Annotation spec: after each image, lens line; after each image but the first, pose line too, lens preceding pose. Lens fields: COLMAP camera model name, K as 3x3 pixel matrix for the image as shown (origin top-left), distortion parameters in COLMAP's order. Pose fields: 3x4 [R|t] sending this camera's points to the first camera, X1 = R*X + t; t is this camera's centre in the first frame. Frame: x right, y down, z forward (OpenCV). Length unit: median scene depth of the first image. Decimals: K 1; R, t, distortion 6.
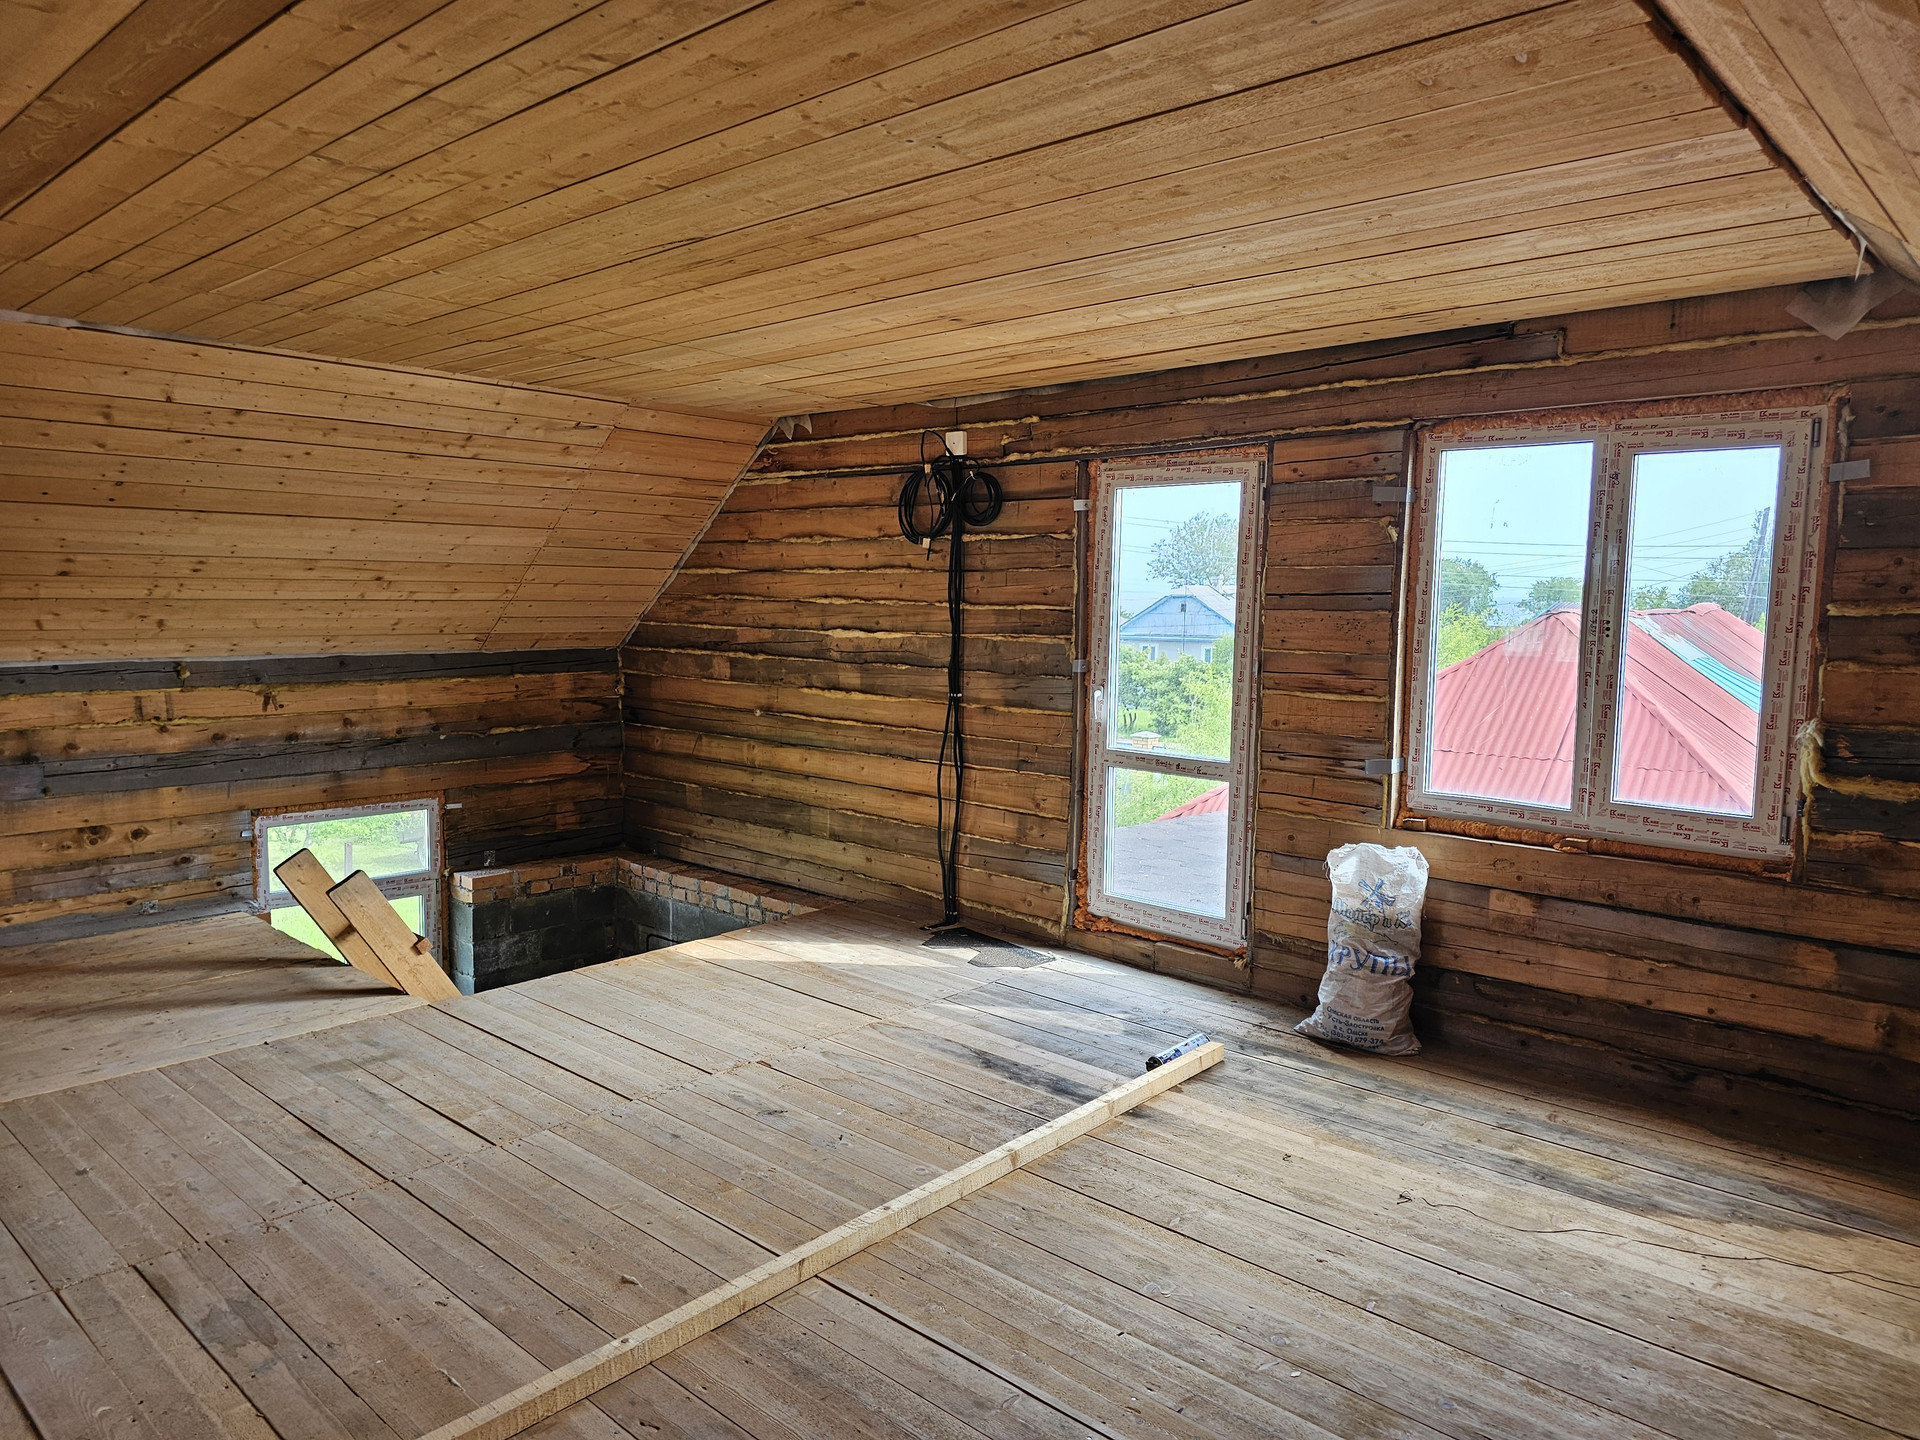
lens RADIAL K [[1272.3, 0, 960.0], [0, 1272.3, 720.0], [0, 0, 1]] dist [0.083746, -0.081576]
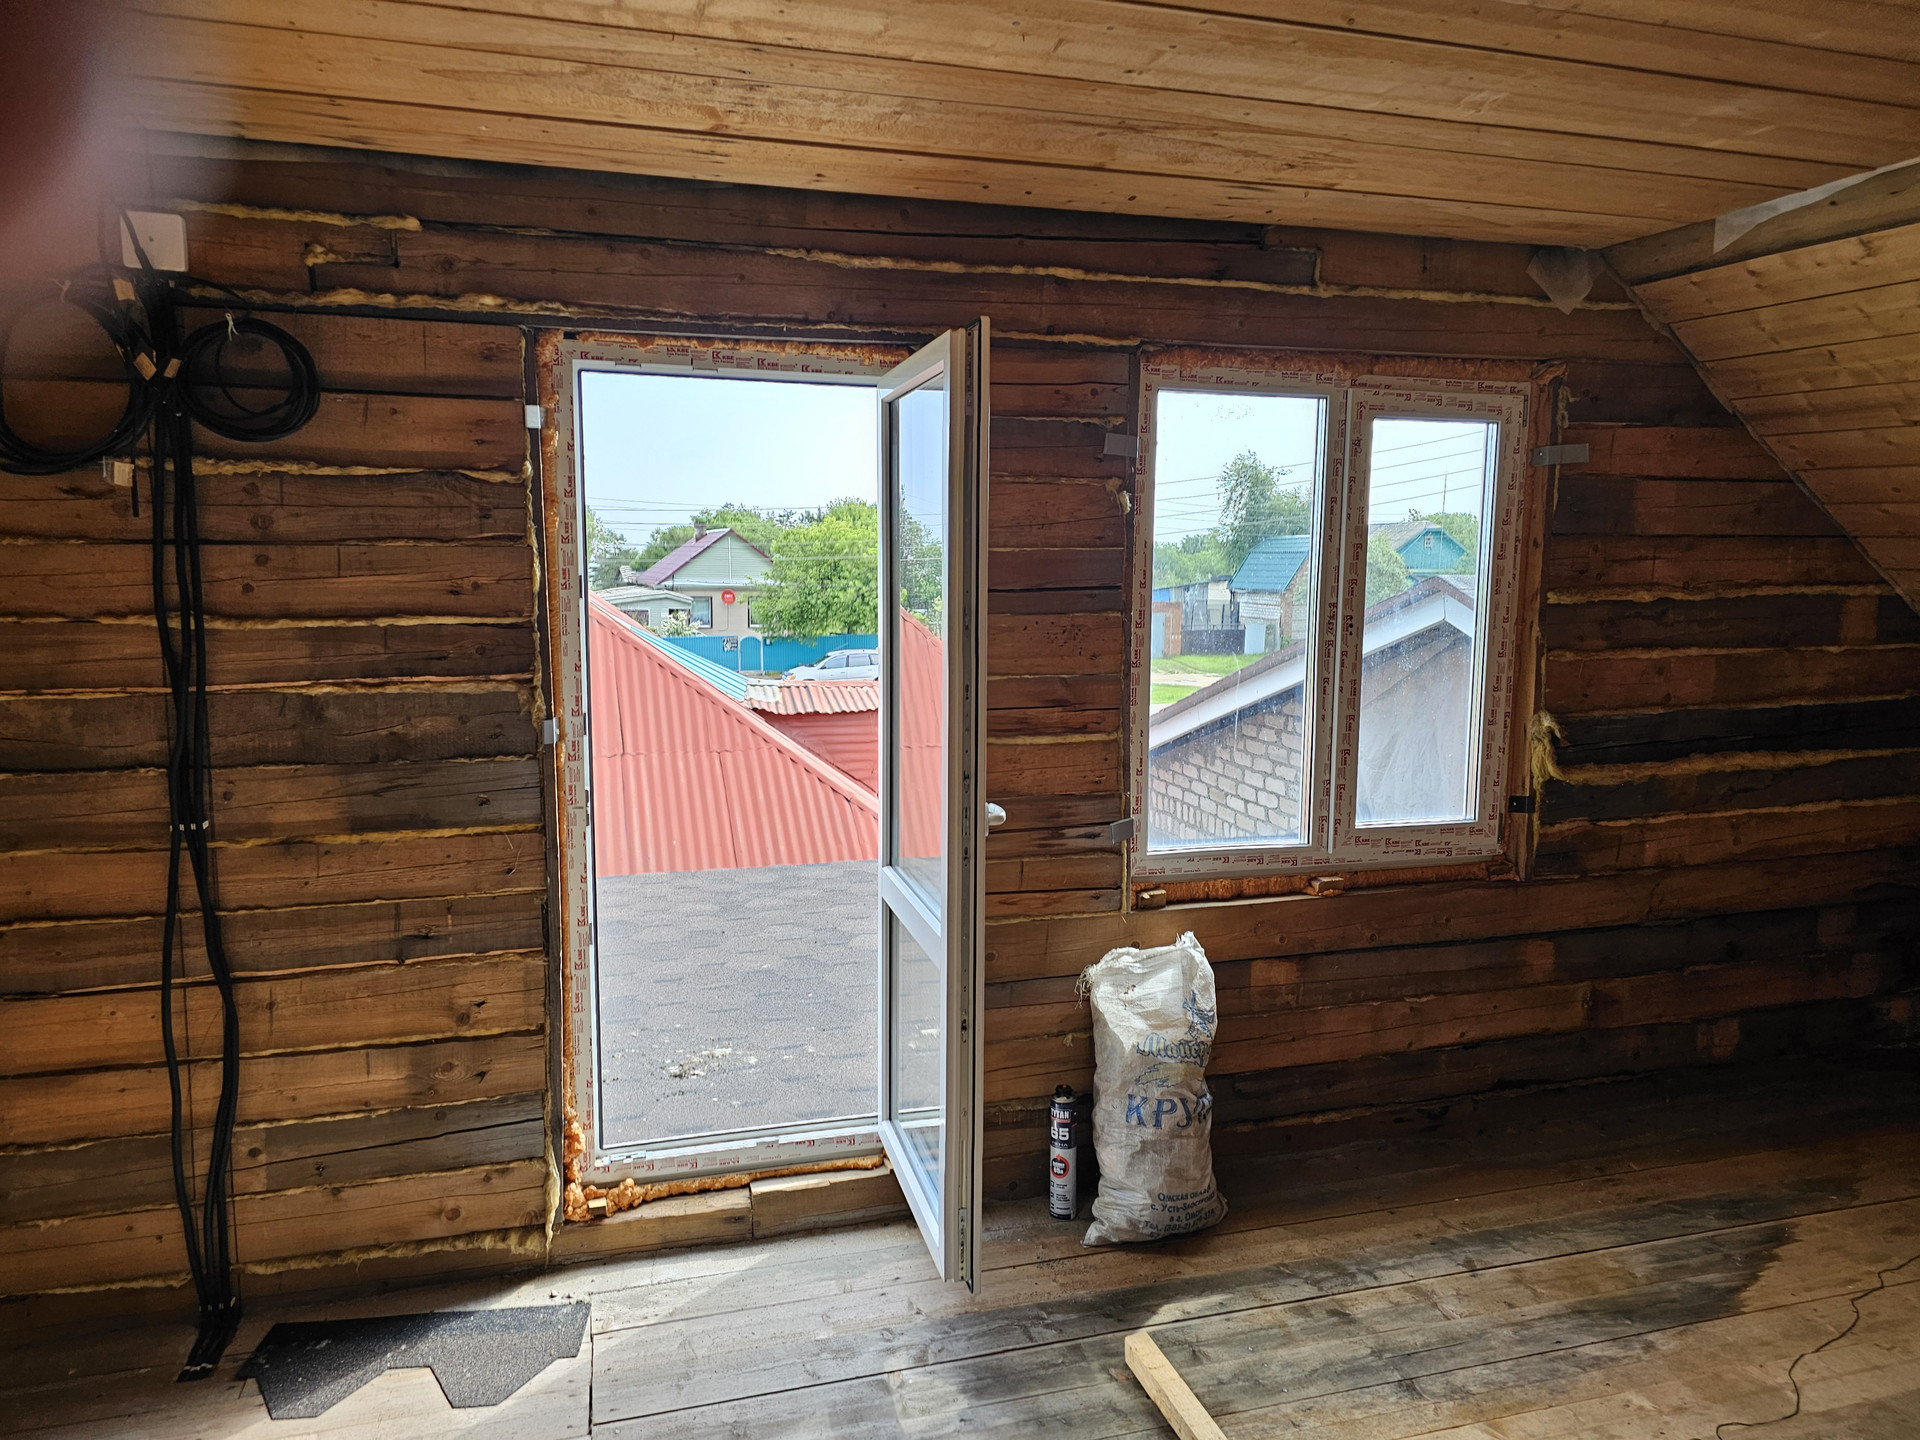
lens RADIAL K [[1272.3, 0, 960.0], [0, 1272.3, 720.0], [0, 0, 1]] dist [0.083746, -0.081576]
pose [[0.524810, -0.111044, 0.843945, -0.287123], [0.089518, 0.993157, 0.075009, -0.079249], [-0.846499, 0.036183, 0.531159, 0.646940]]
